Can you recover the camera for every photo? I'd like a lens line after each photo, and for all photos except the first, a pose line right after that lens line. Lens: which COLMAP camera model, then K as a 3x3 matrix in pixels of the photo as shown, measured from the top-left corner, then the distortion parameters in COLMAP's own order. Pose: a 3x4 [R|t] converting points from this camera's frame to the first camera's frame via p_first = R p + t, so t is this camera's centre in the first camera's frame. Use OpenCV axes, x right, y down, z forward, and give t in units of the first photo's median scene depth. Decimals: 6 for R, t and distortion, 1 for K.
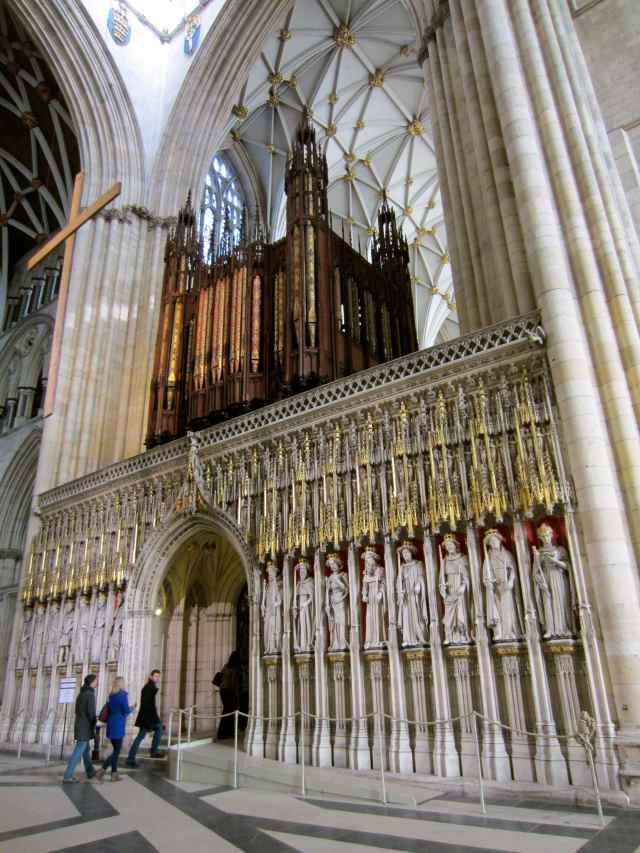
lens RADIAL K [[560.4, 0, 316.6], [0, 560.4, 465.0], [0, 0, 1]] dist [-0.001874, -0.005022]
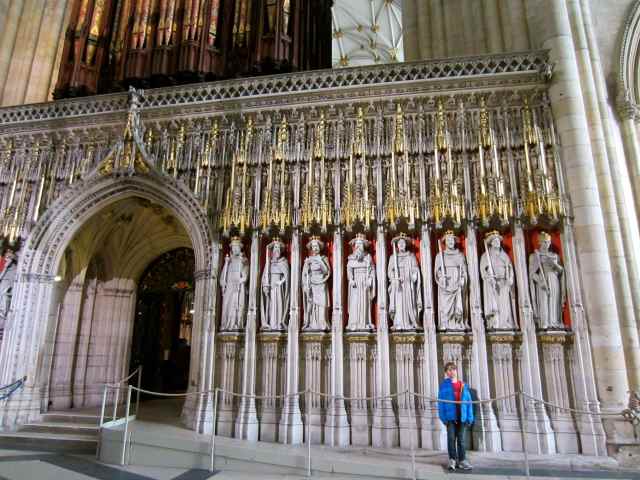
lens RADIAL K [[440.6, 0, 320.0], [0, 440.6, 240.0], [0, 0, 1]] dist [-0.020613, 0.001433]
pose [[0.899551, 0.150314, 0.410137, -0.259724], [-0.185087, 0.981636, 0.046184, 0.117611], [-0.395664, -0.117456, 0.910854, 0.263785]]
